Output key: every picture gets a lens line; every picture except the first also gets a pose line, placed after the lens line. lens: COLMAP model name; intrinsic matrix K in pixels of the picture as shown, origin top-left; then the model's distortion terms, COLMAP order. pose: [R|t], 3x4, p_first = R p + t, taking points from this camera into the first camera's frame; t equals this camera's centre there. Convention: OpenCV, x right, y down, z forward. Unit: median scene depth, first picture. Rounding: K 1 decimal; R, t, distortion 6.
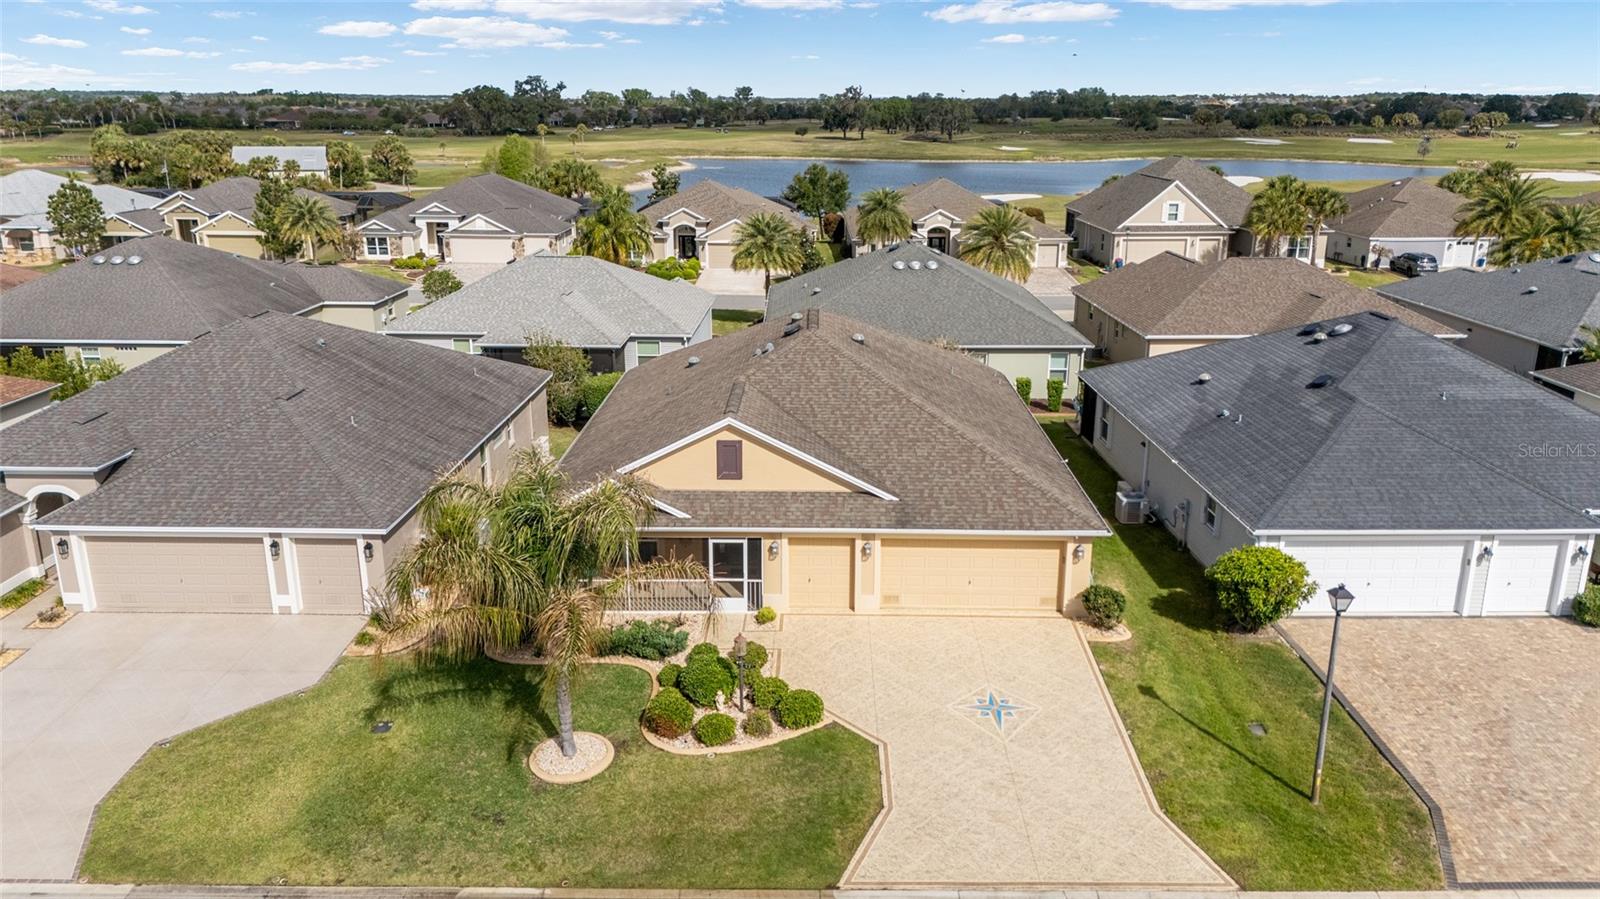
lens RADIAL K [[1171.7, 0, 800.0], [0, 1171.7, 449.5], [0, 0, 1]] dist [0.081262, -0.088902]
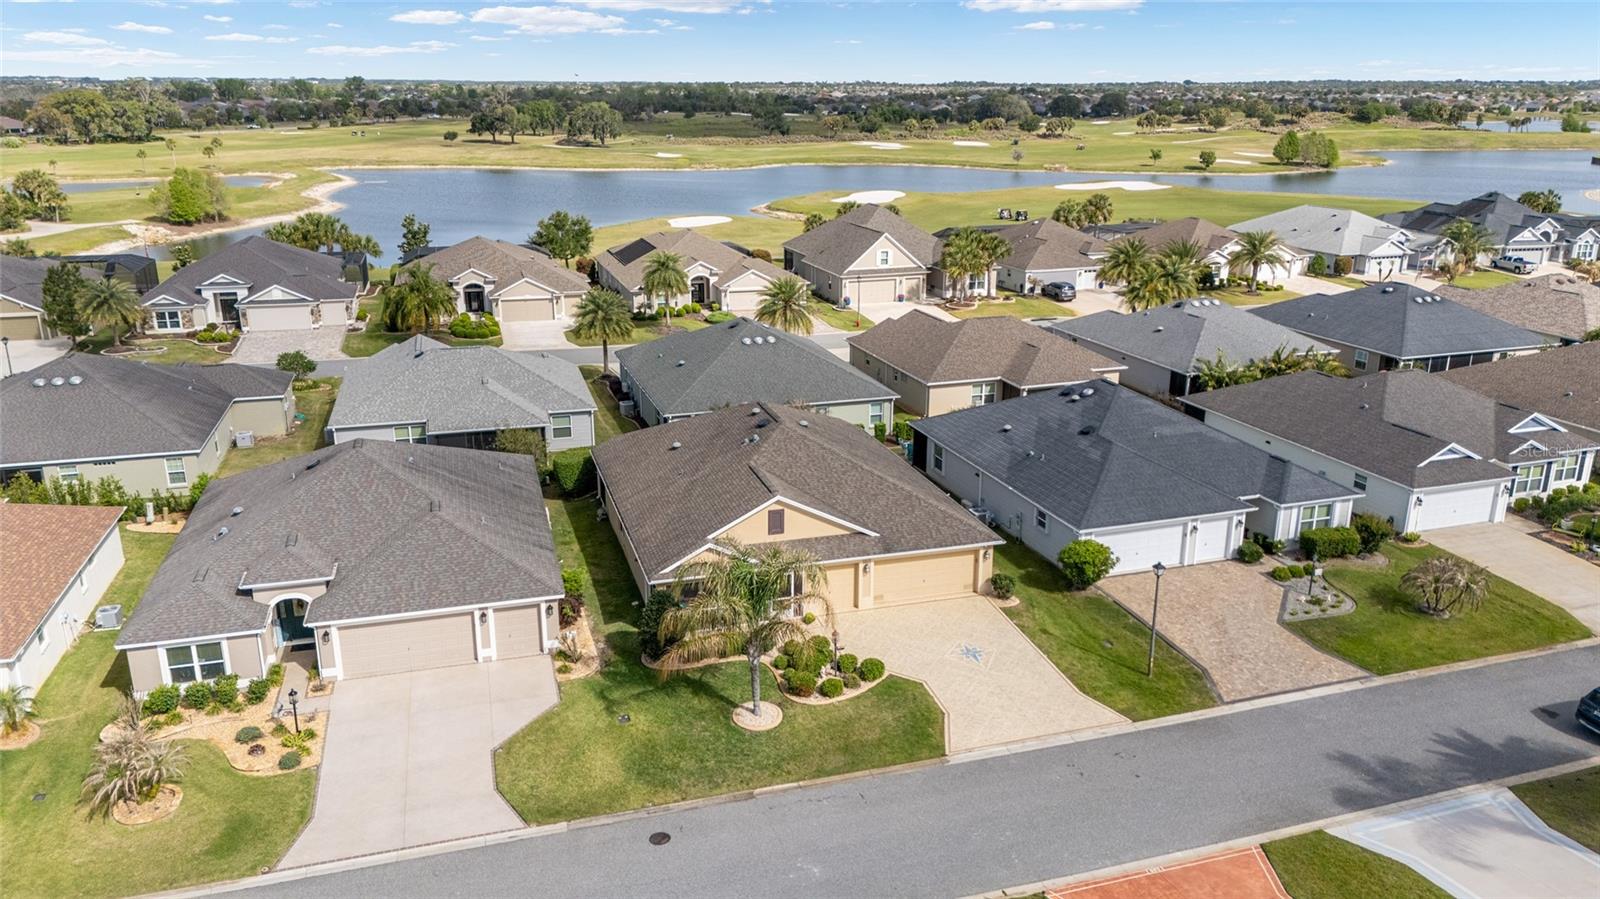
lens RADIAL K [[1176.2, 0, 800.0], [0, 1176.2, 449.5], [0, 0, 1]] dist [0.090264, -0.111972]
pose [[0.951648, -0.090459, 0.293570, -0.483227], [0.086656, 0.995900, 0.025964, -0.125752], [-0.294715, 0.000731, 0.955585, -0.504489]]
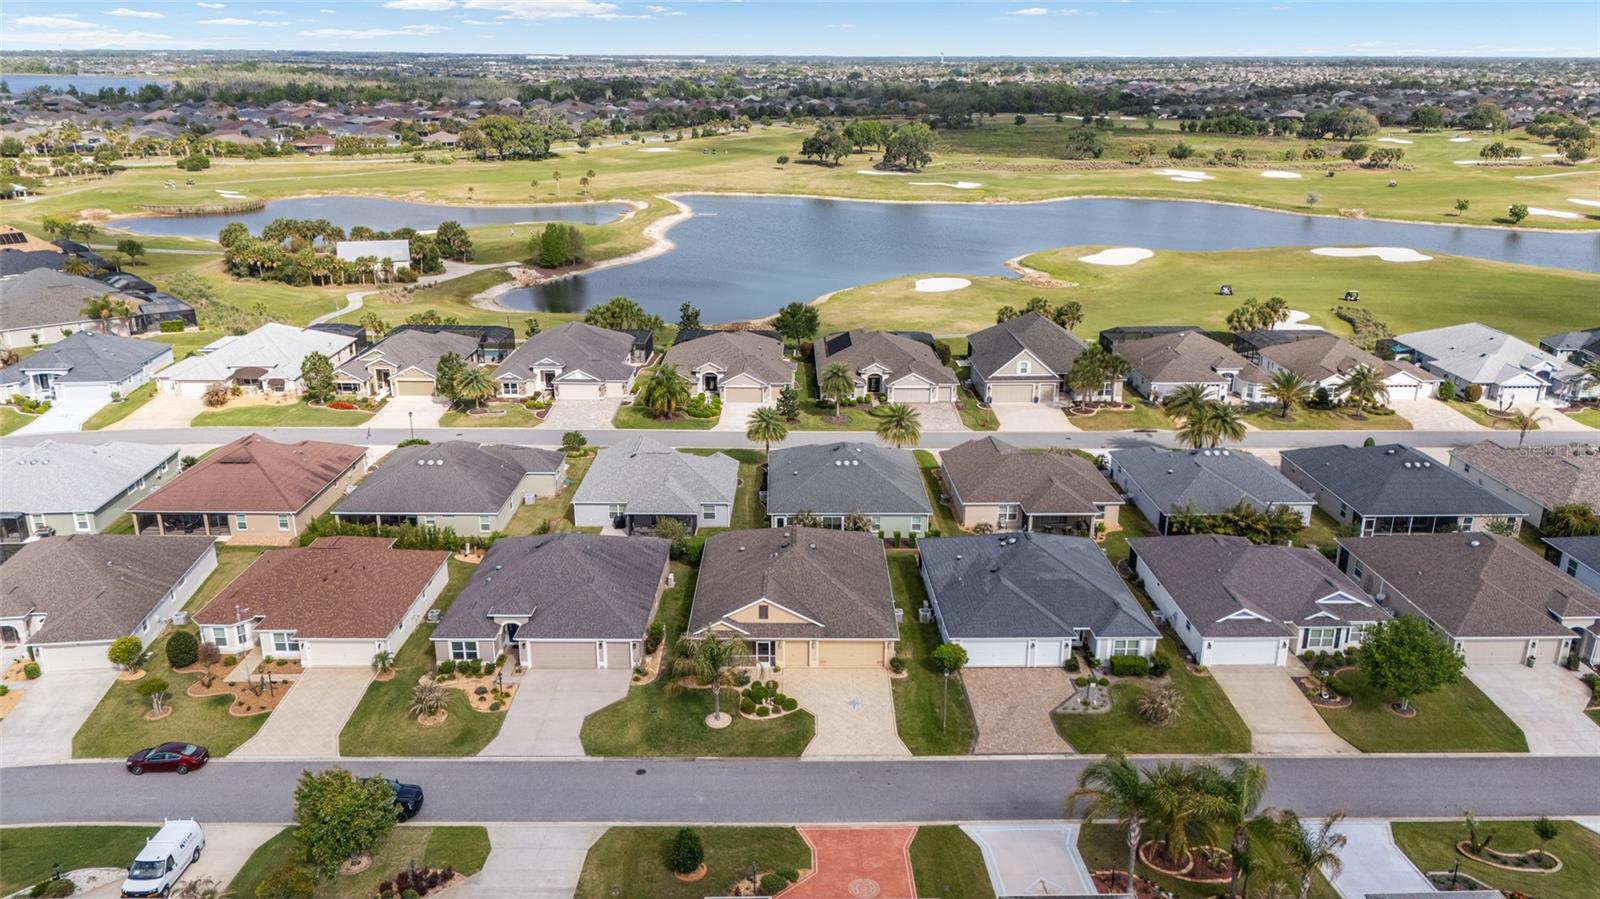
lens RADIAL K [[1176.2, 0, 800.0], [0, 1176.2, 449.5], [0, 0, 1]] dist [0.090264, -0.111972]
pose [[0.999861, -0.002937, 0.016410, -0.019219], [0.002346, 0.999352, 0.035918, -0.476026], [-0.016505, -0.035875, 0.999220, -1.764522]]
